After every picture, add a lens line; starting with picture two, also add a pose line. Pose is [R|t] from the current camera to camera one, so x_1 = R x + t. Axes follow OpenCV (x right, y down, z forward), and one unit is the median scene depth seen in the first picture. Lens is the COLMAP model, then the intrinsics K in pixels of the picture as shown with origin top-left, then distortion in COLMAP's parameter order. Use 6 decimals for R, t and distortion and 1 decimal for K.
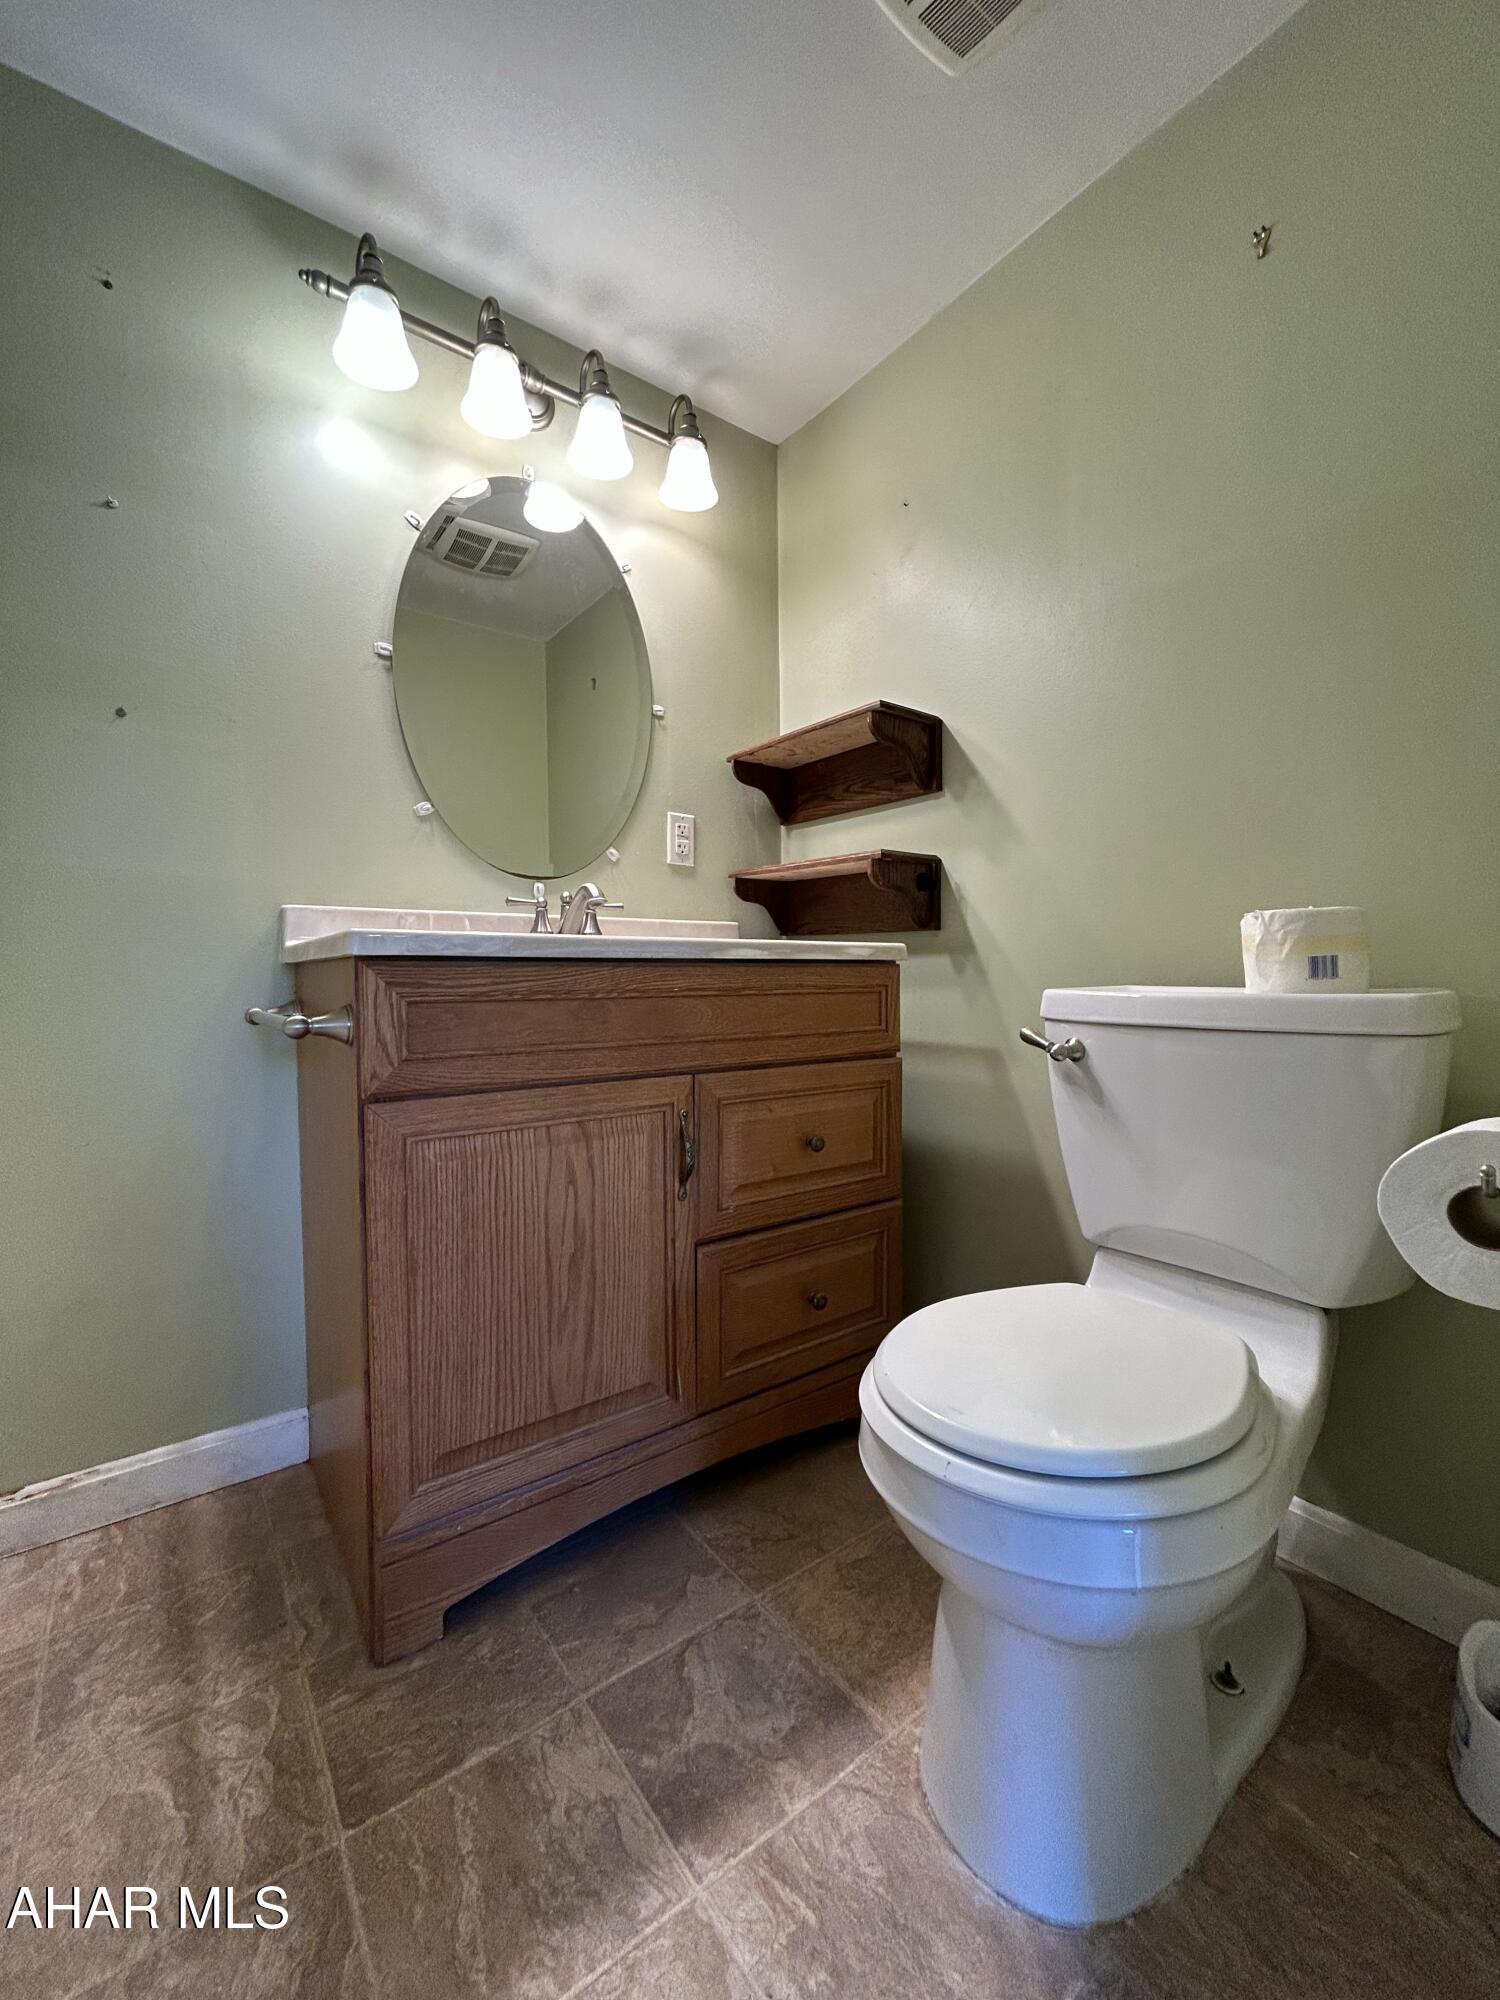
lens RADIAL K [[809.6, 0, 742.2], [0, 809.6, 1007.0], [0, 0, 1]] dist [0.003561, 0.000276]
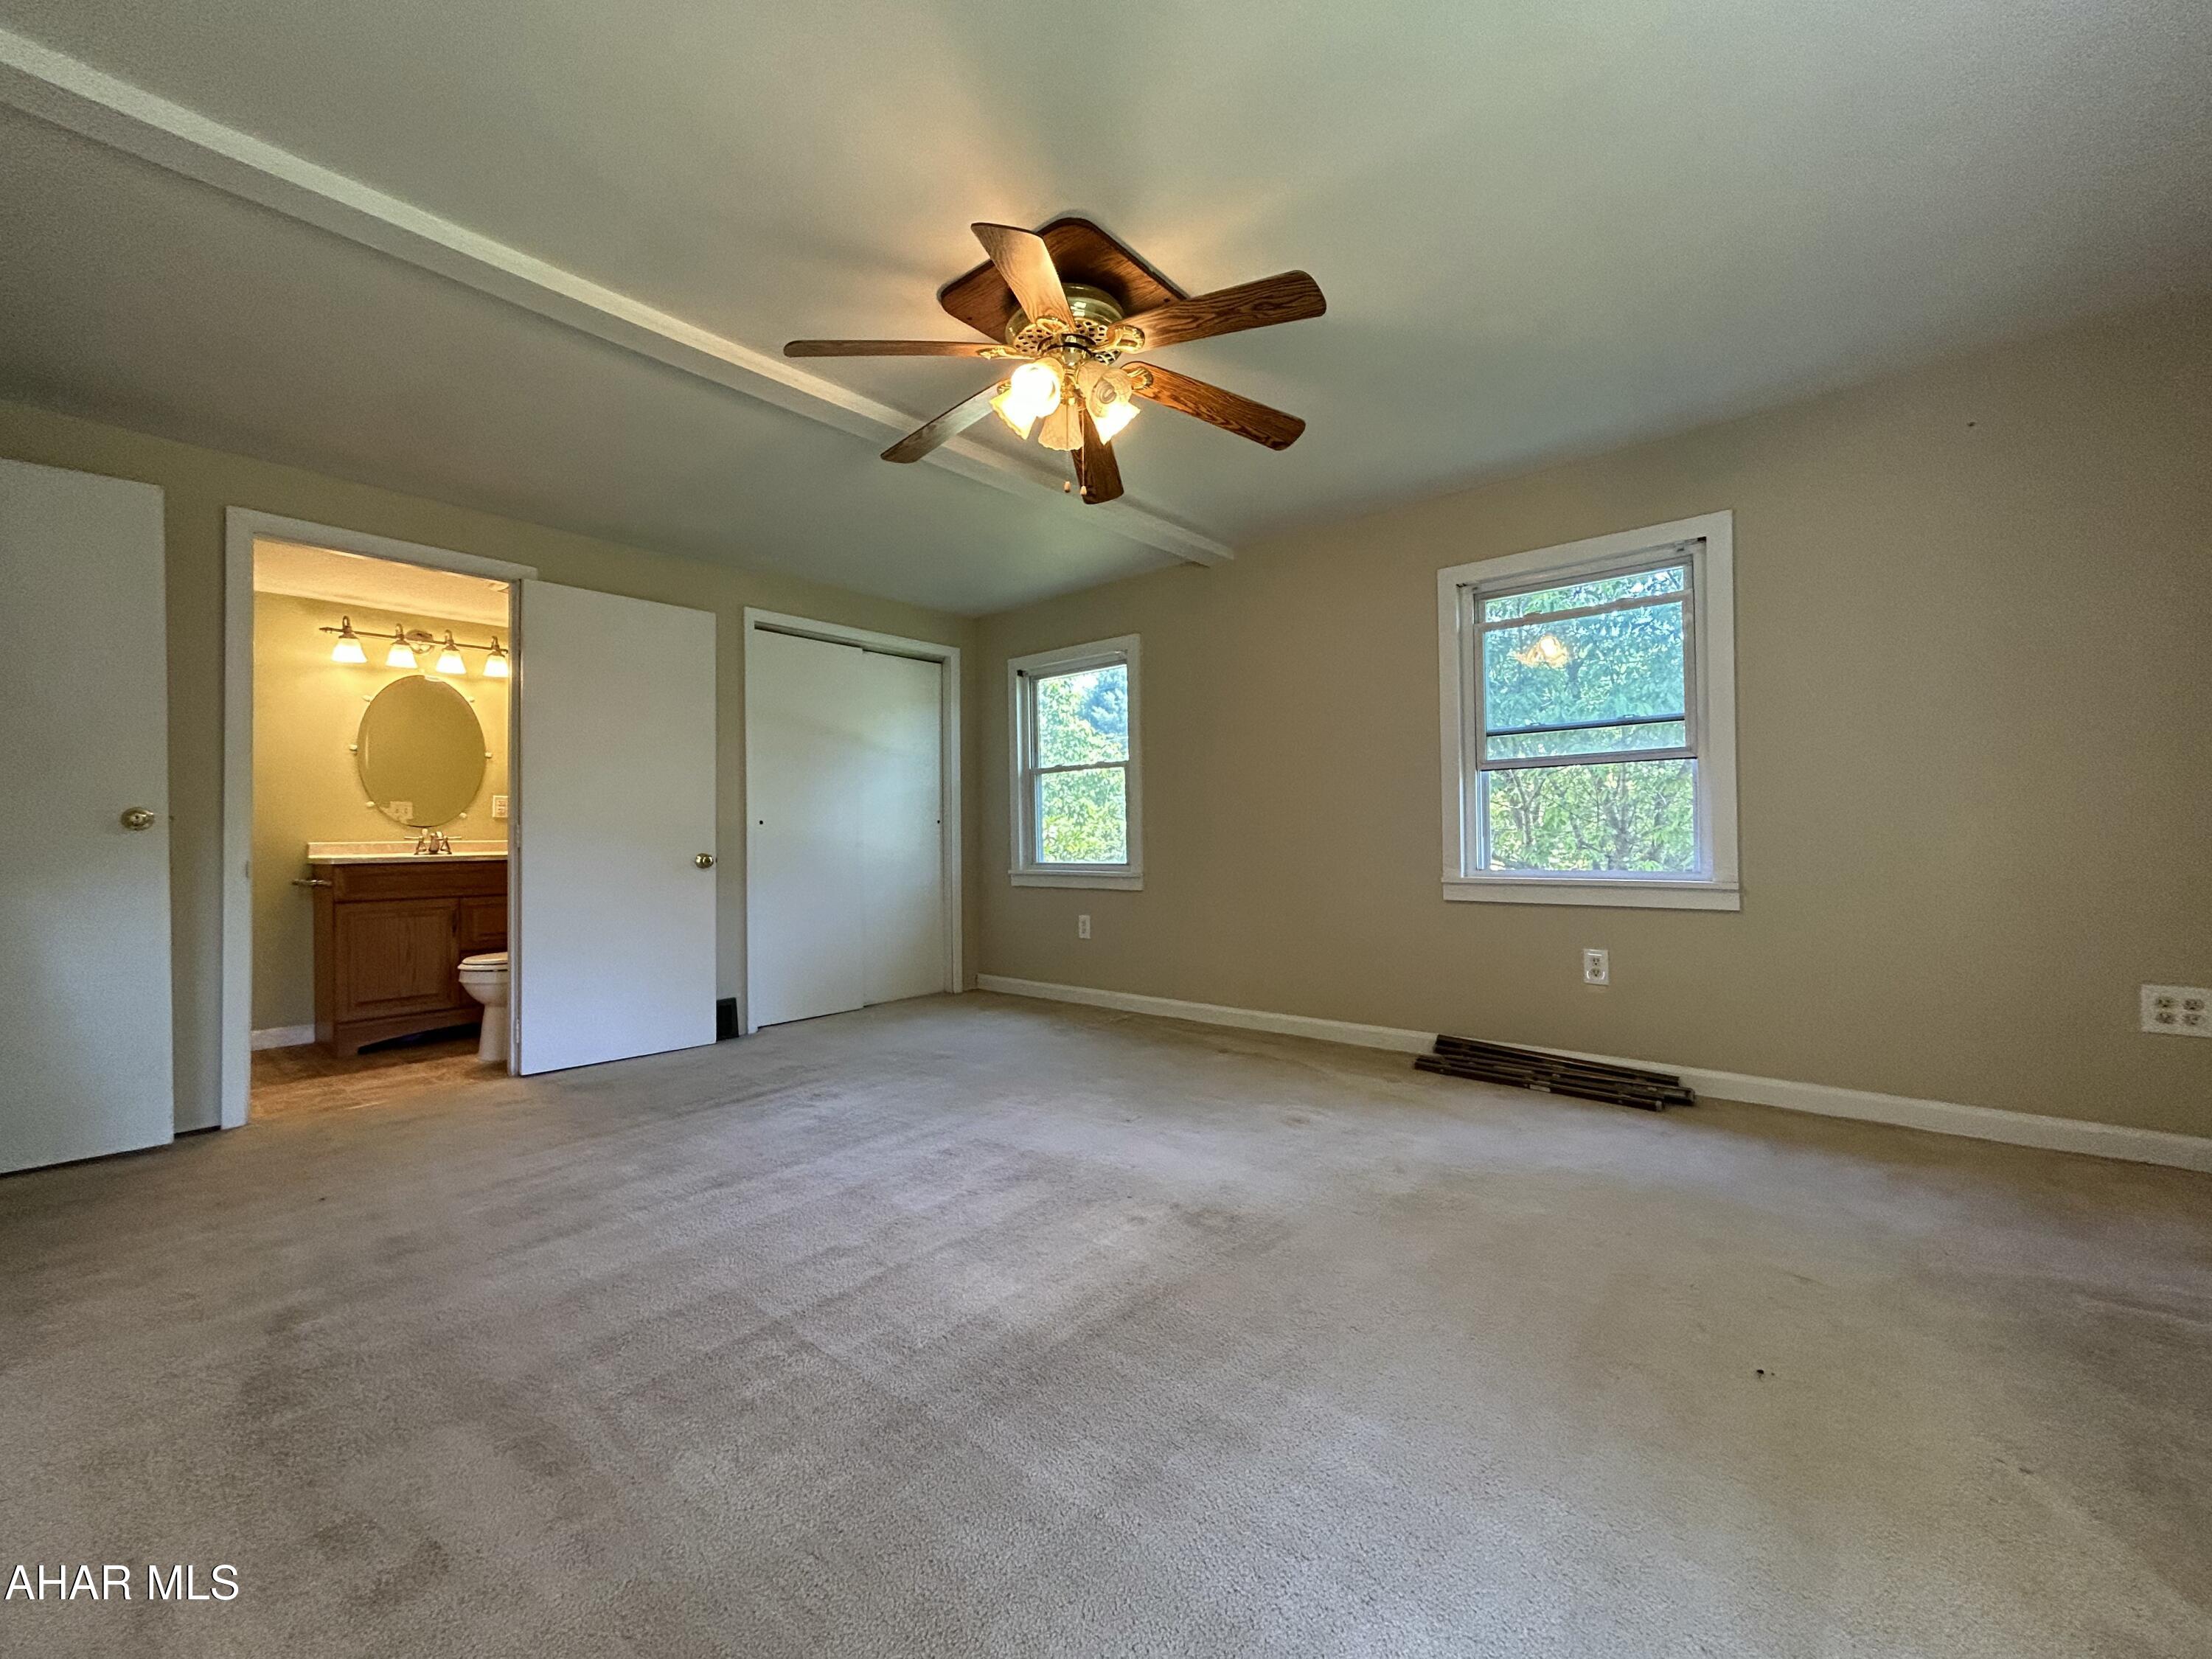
lens RADIAL K [[895.4, 0, 1100.4], [0, 895.4, 837.1], [0, 0, 1]] dist [0.003561, 0.000276]
pose [[0.976327, -0.003476, 0.216273, 1.364571], [0.012275, 0.999150, -0.039354, 0.012005], [-0.215952, 0.041077, 0.975539, -2.490357]]
